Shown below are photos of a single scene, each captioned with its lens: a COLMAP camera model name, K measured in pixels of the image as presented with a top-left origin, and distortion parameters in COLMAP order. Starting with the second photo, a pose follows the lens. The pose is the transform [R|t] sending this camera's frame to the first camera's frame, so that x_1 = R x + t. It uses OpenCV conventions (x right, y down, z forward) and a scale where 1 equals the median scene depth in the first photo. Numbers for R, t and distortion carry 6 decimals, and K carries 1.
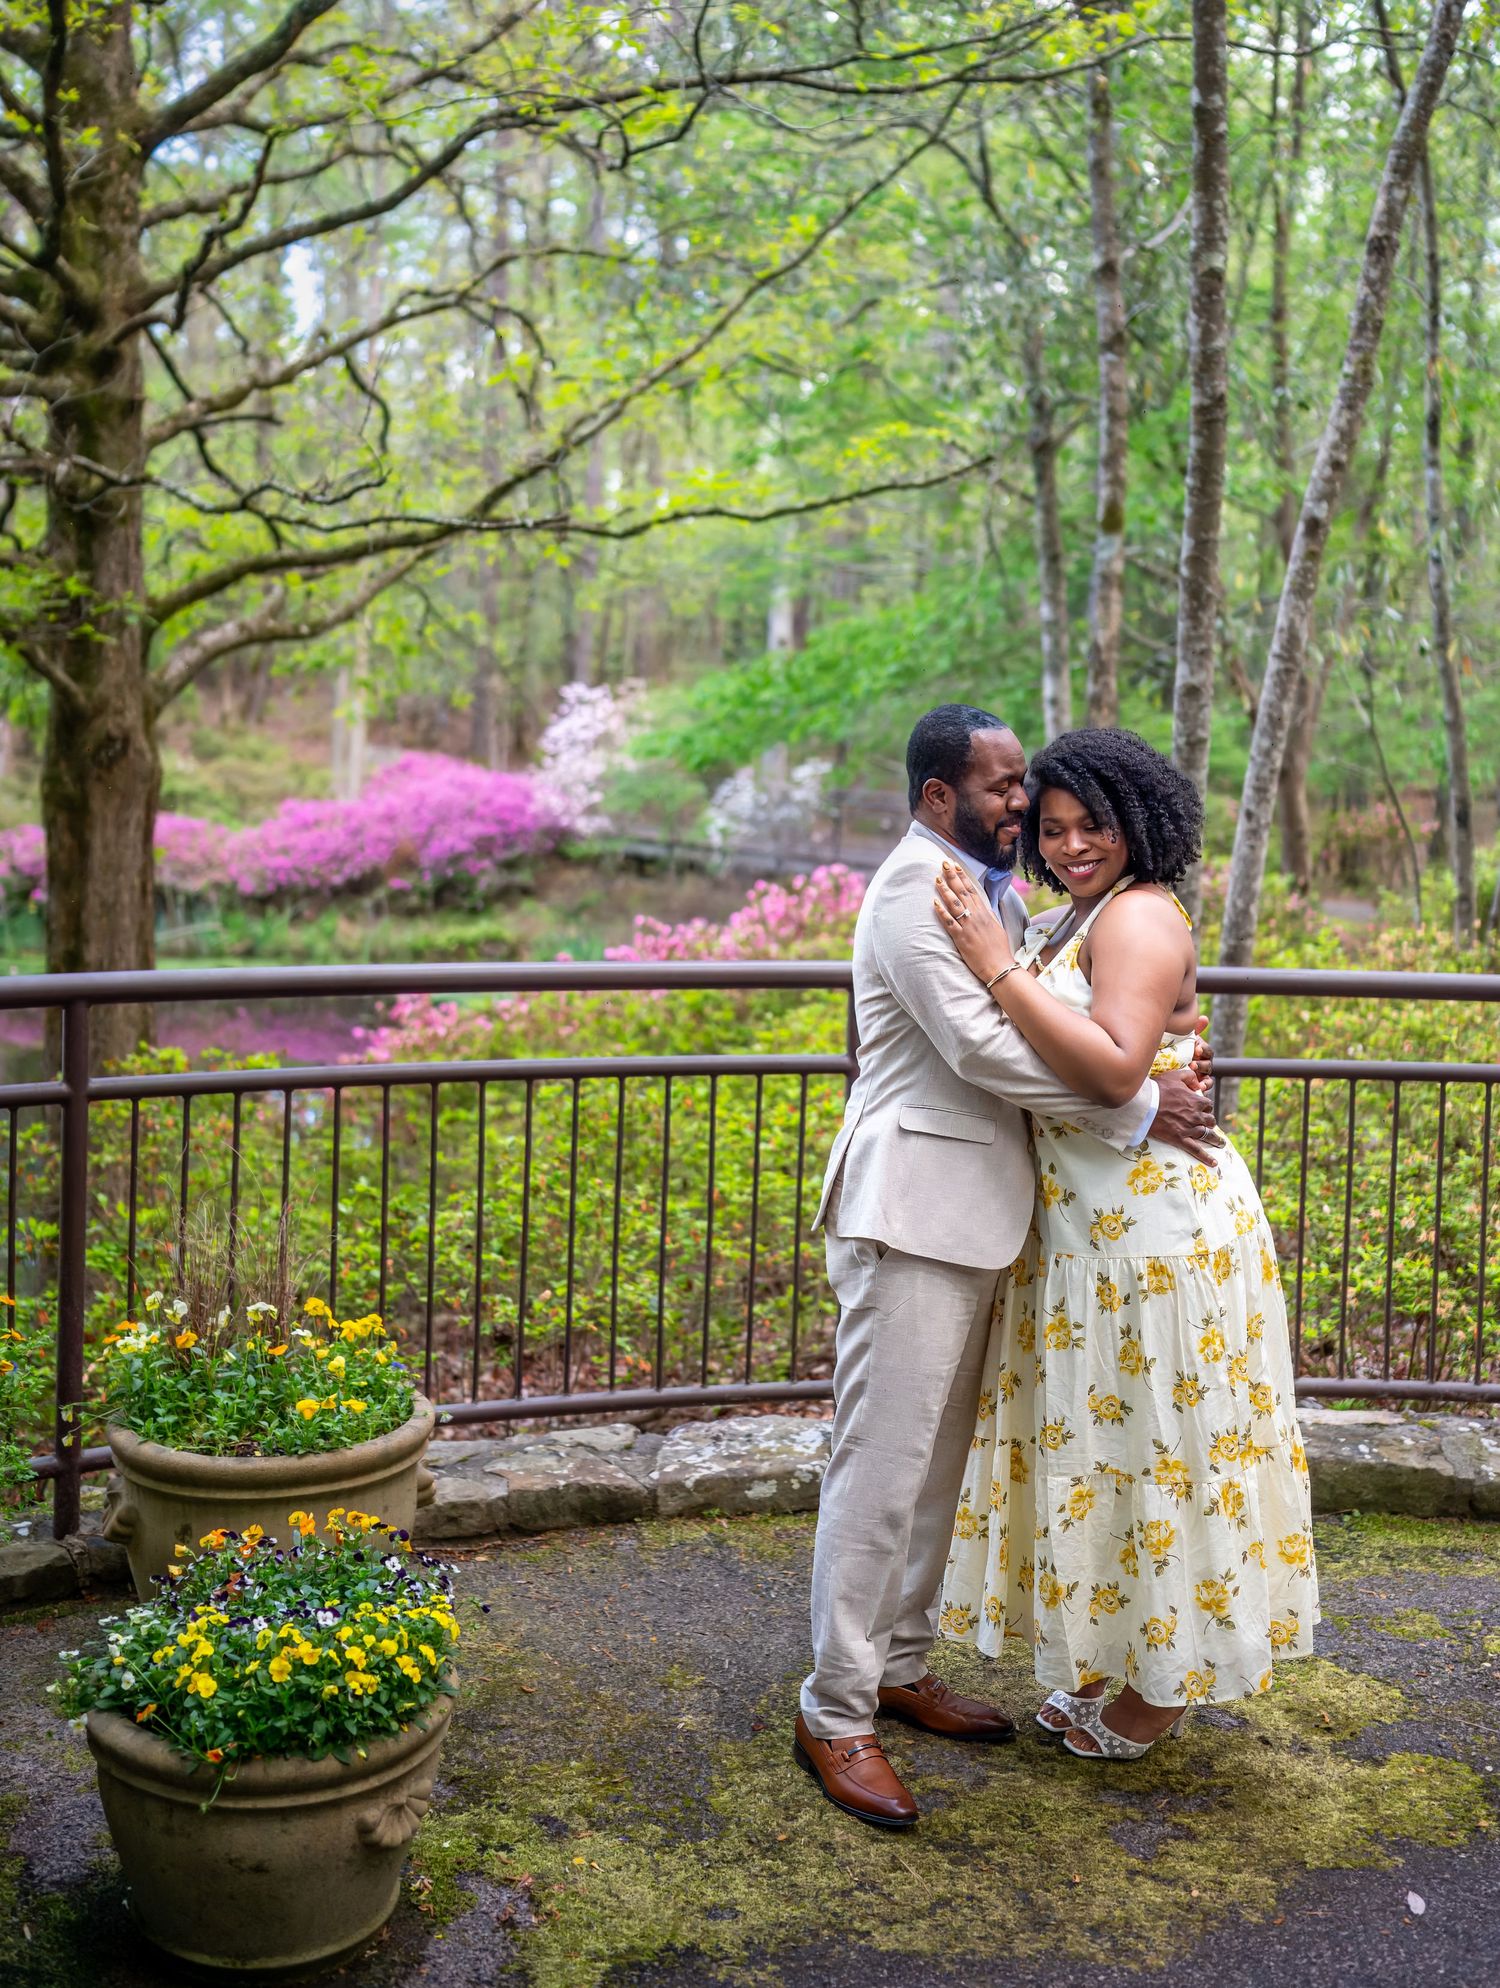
lens RADIAL K [[2311.2, 0, 742.8], [0, 2311.2, 819.1], [0, 0, 1]] dist [-0.013491, 0.042226]
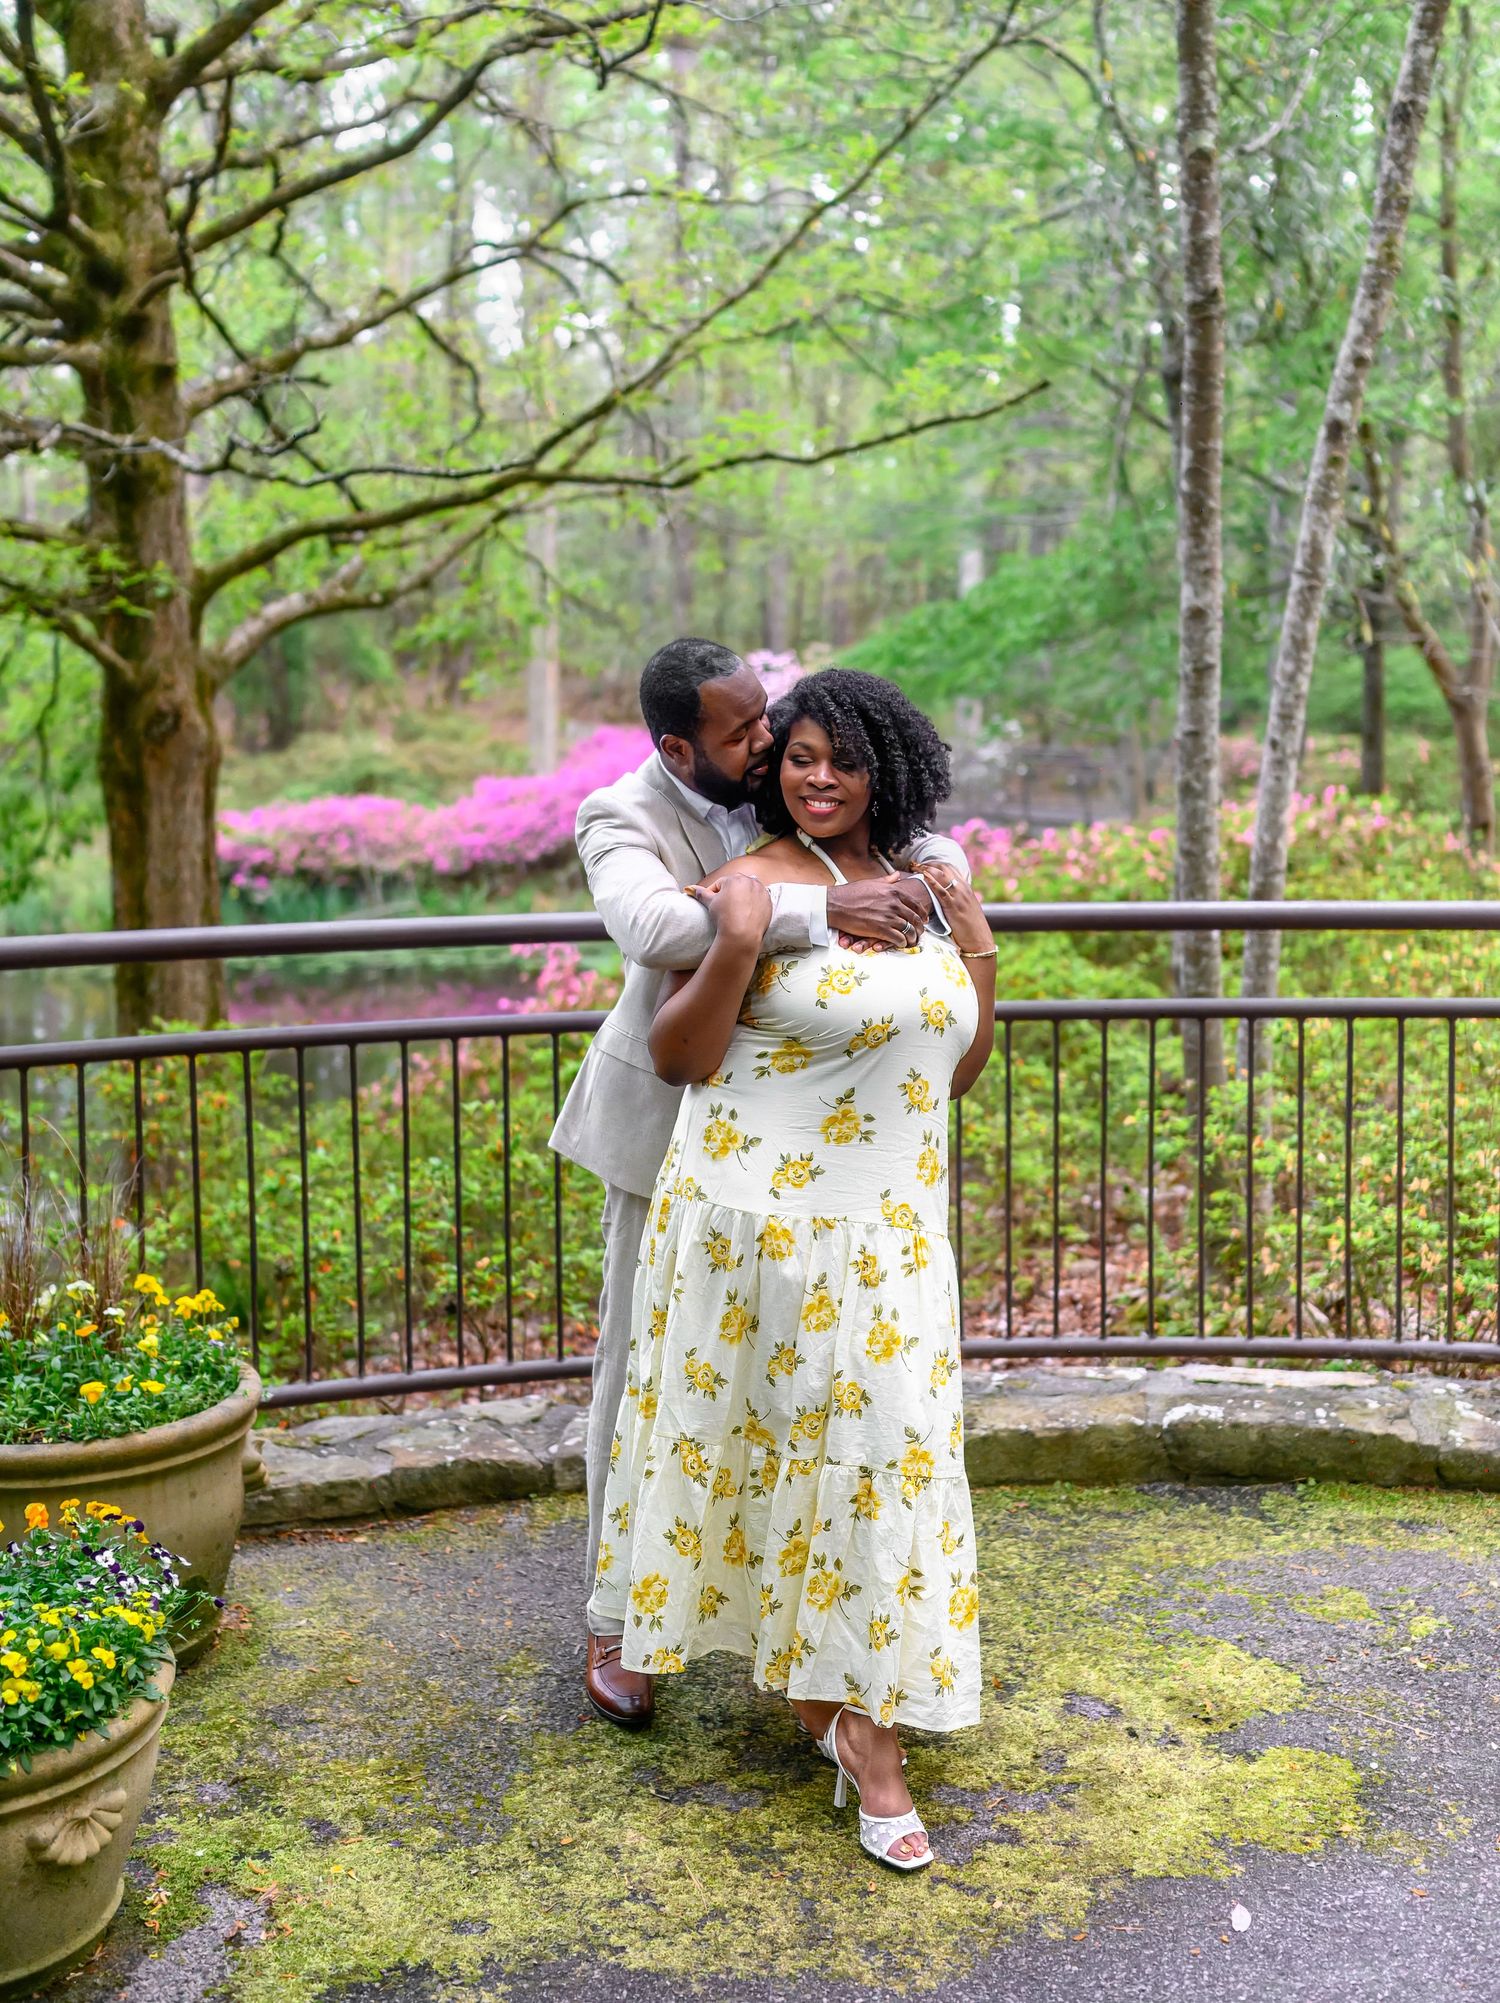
lens RADIAL K [[2285.4, 0, 786.8], [0, 2285.4, 905.8], [0, 0, 1]] dist [0.100080, -0.063288]
pose [[0.995818, -0.032079, -0.085543, 0.148581], [0.036472, 0.998068, 0.050296, 0.014442], [0.083764, -0.053205, 0.995064, 0.069718]]
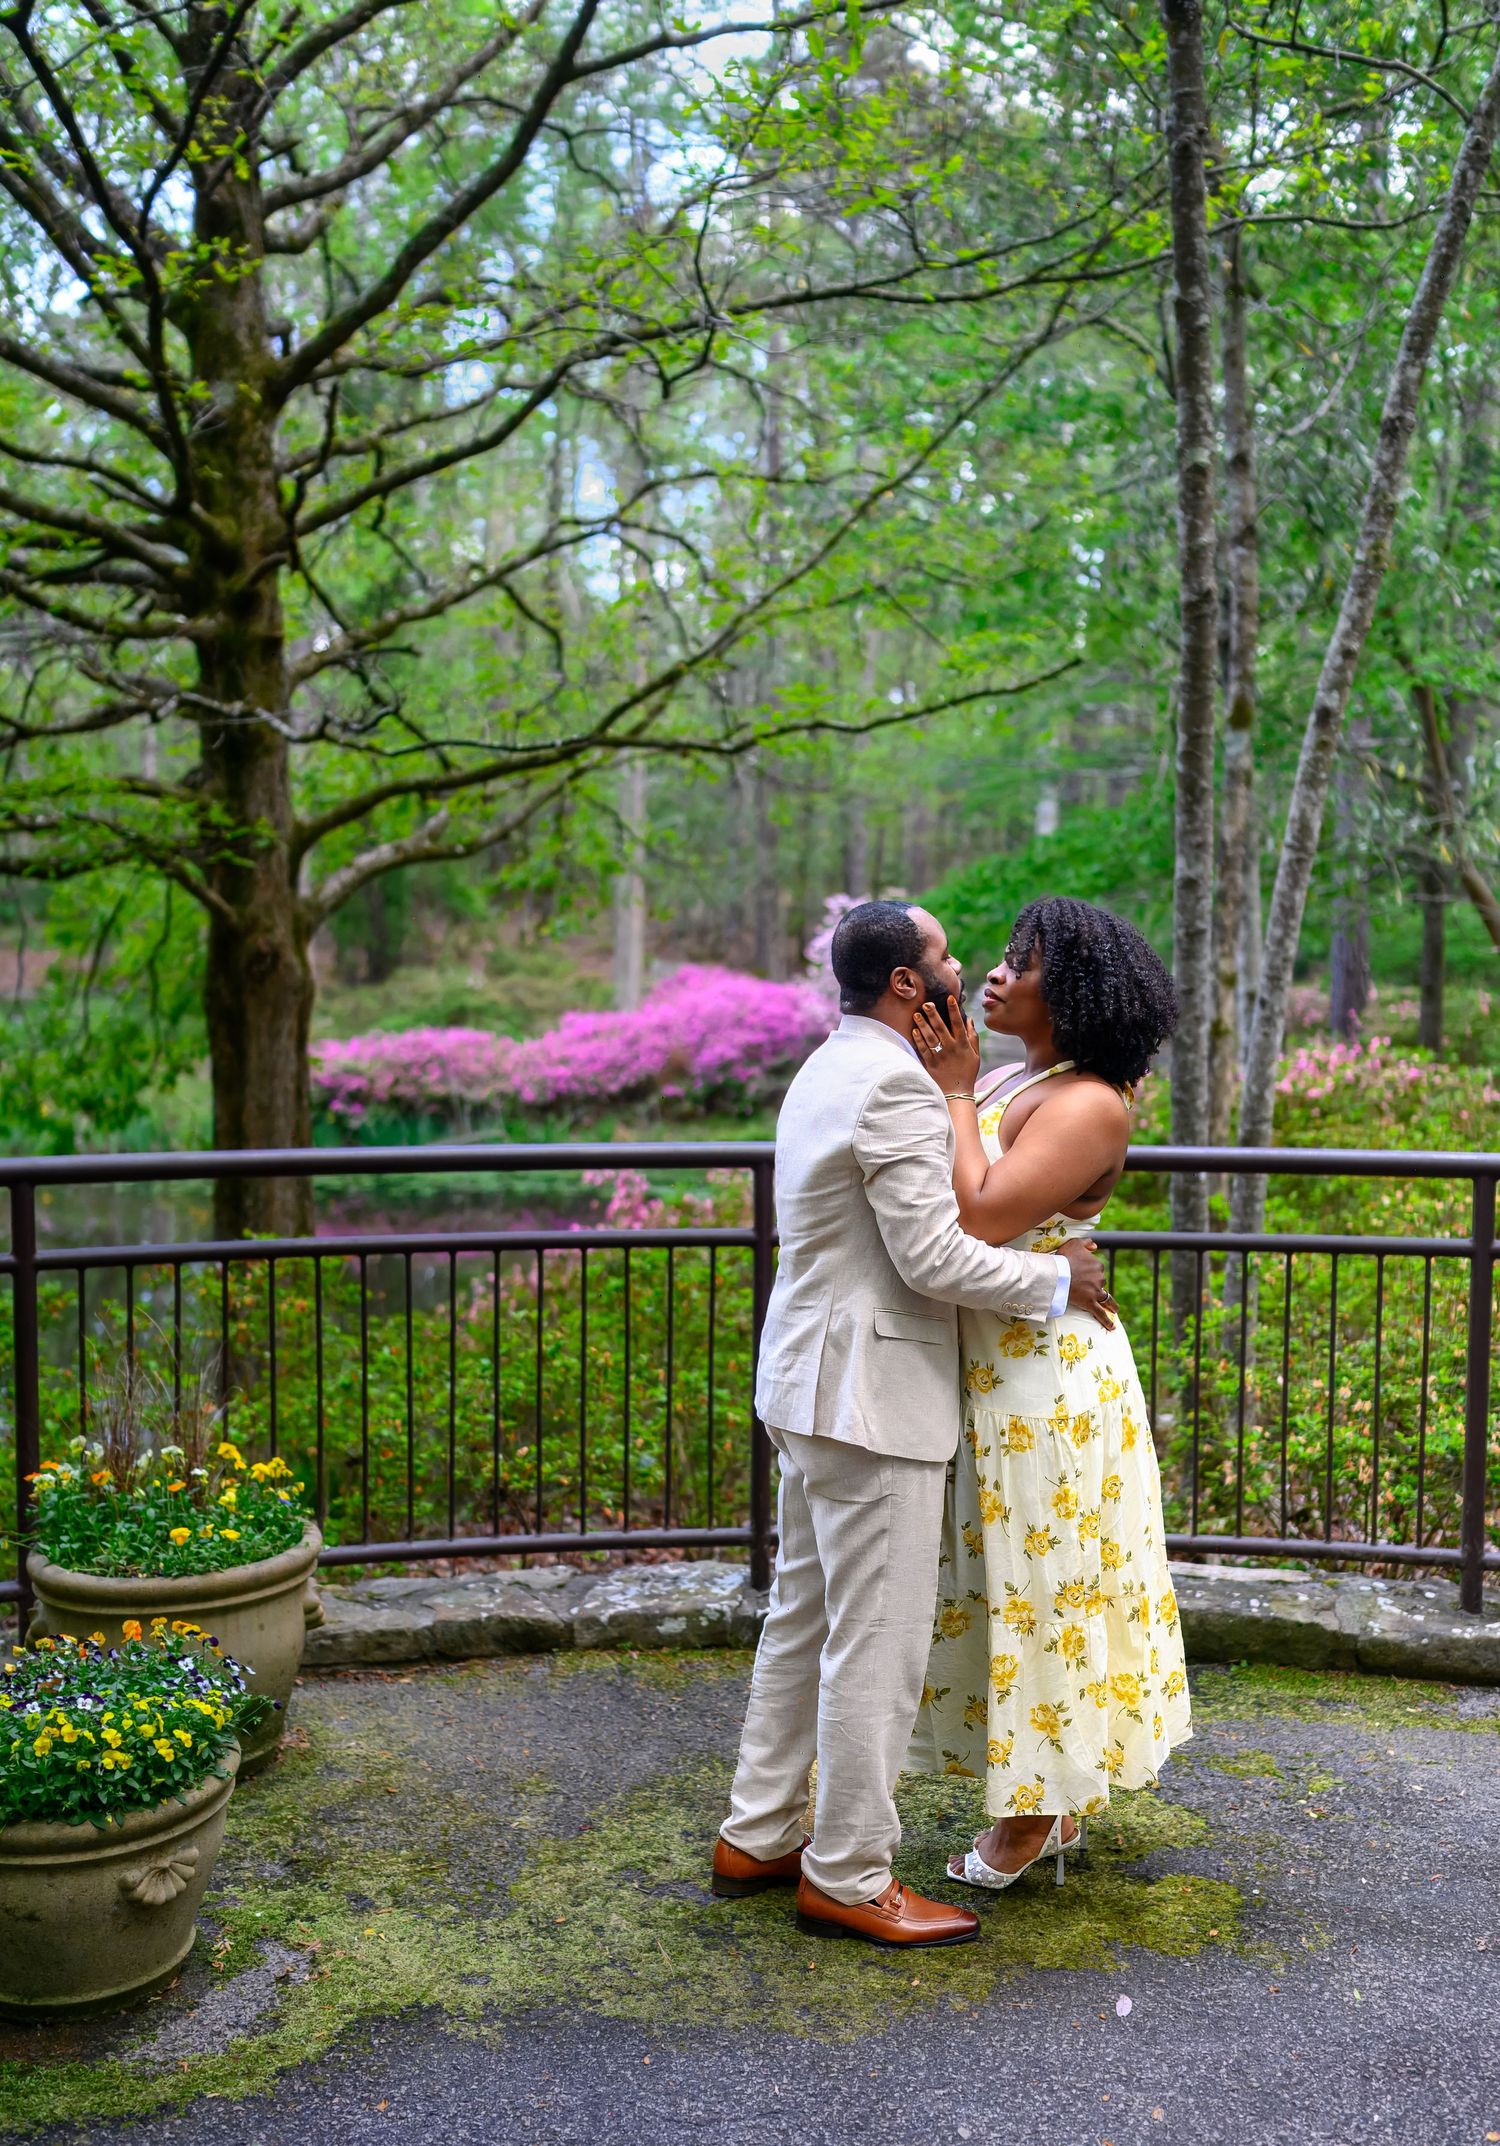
lens RADIAL K [[2249.2, 0, 738.9], [0, 2249.2, 1127.4], [0, 0, 1]] dist [0.091468, -0.034515]
pose [[0.989566, -0.011192, -0.143646, 0.198365], [0.017538, 0.998922, 0.042986, 0.009238], [0.143010, -0.045057, 0.988695, -0.043752]]
